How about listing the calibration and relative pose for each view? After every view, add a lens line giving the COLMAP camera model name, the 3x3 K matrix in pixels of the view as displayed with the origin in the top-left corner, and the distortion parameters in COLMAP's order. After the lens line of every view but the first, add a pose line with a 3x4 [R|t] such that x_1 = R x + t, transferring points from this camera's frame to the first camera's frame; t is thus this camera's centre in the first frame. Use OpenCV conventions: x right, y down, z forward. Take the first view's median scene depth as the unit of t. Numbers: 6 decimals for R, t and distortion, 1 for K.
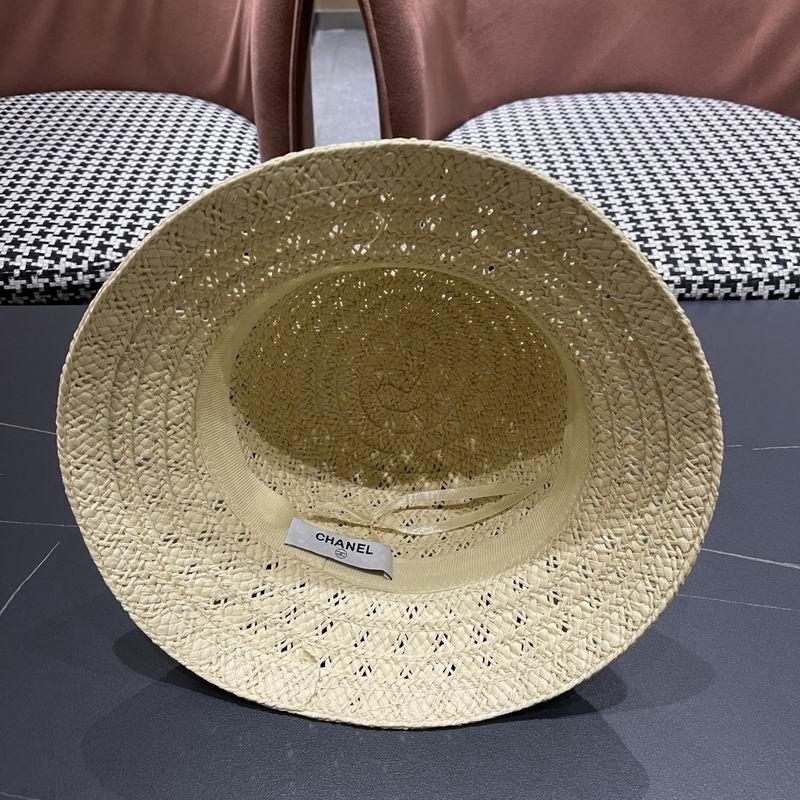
lens RADIAL K [[835.5, 0, 400.3], [0, 835.5, 409.0], [0, 0, 1]] dist [0.011342, 0.000000]
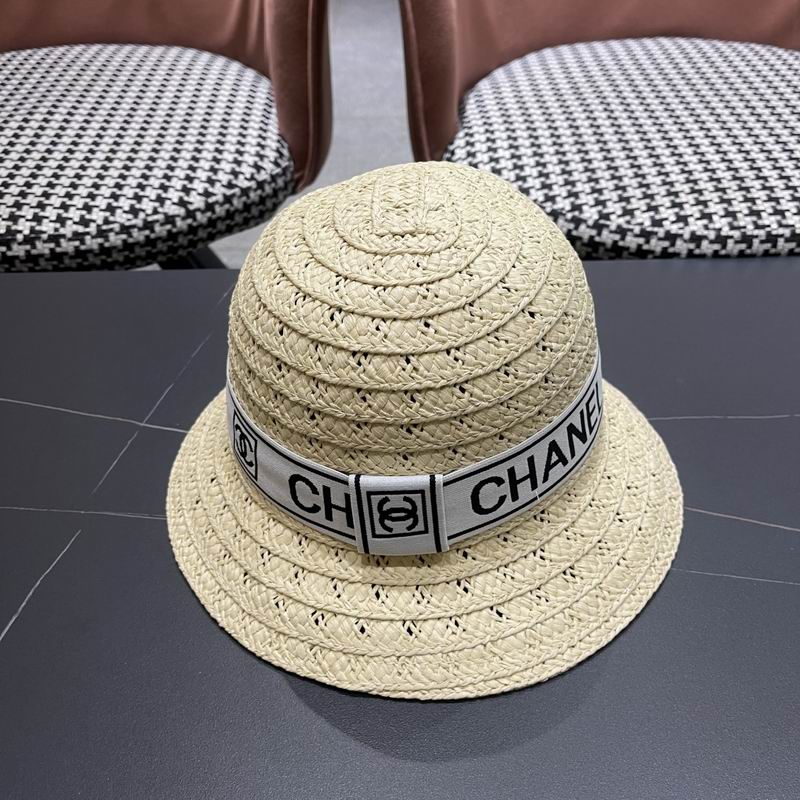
lens RADIAL K [[835.5, 0, 395.4], [0, 835.5, 406.3], [0, 0, 1]] dist [0.011342, 0.000000]
pose [[0.999911, -0.013185, -0.002155, -0.042453], [0.013246, 0.999436, 0.030851, 0.000780], [0.001747, -0.030877, 0.999522, 0.067966]]
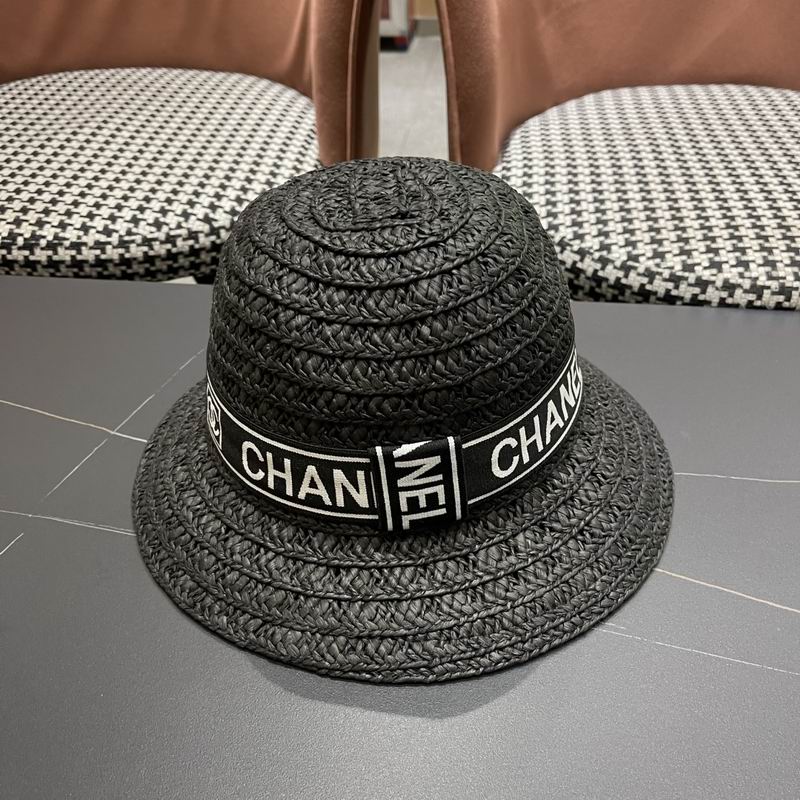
lens RADIAL K [[835.5, 0, 406.5], [0, 835.5, 412.3], [0, 0, 1]] dist [0.011342, 0.000000]
pose [[0.993366, 0.066375, -0.093909, 0.043634], [-0.068137, 0.997553, -0.015680, 0.012652], [0.092638, 0.021974, 0.995457, 0.110446]]
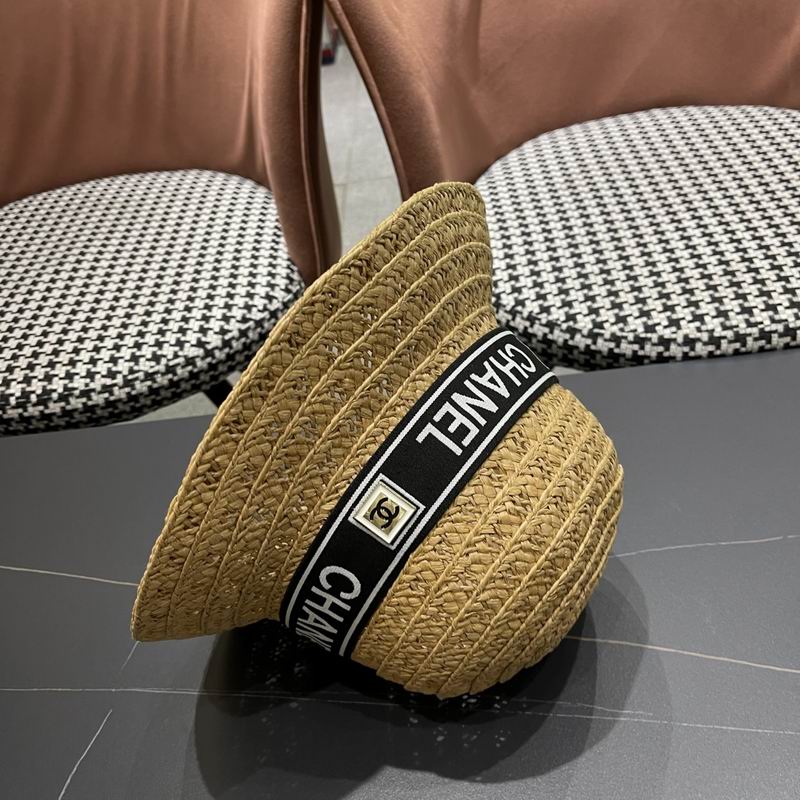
lens RADIAL K [[835.5, 0, 399.3], [0, 835.5, 402.2], [0, 0, 1]] dist [0.011342, 0.000000]
pose [[0.991041, -0.104761, -0.082844, 0.032004], [0.105820, 0.994349, 0.008492, -0.117790], [0.081486, -0.017182, 0.996526, 0.034903]]
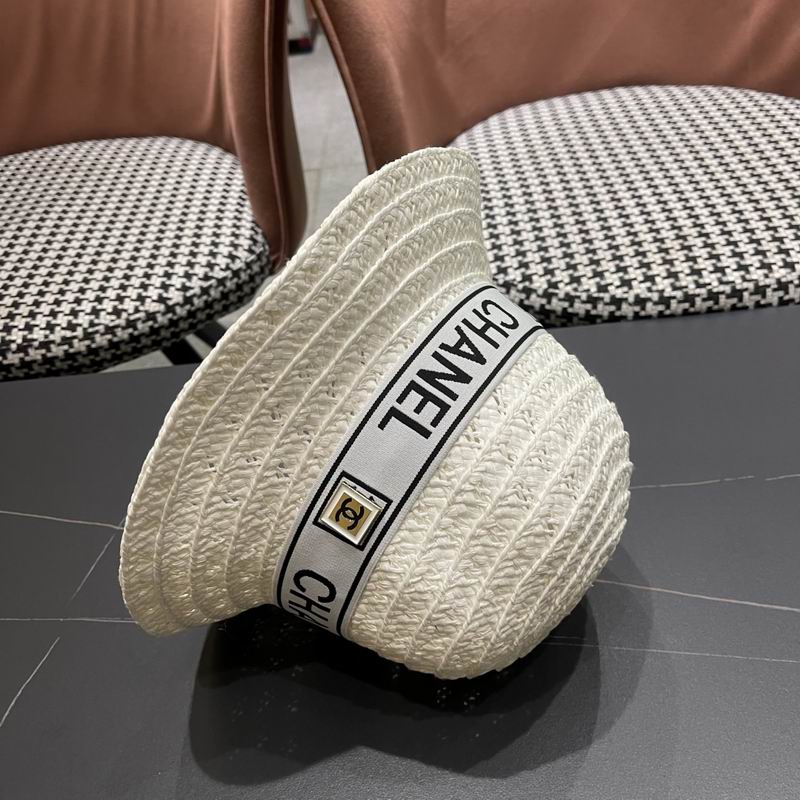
lens RADIAL K [[835.5, 0, 400.1], [0, 835.5, 405.0], [0, 0, 1]] dist [0.011342, 0.000000]
pose [[0.994759, -0.086412, -0.054656, 0.050270], [0.087125, 0.996139, 0.010798, -0.062439], [0.053512, -0.015504, 0.998447, 0.021913]]
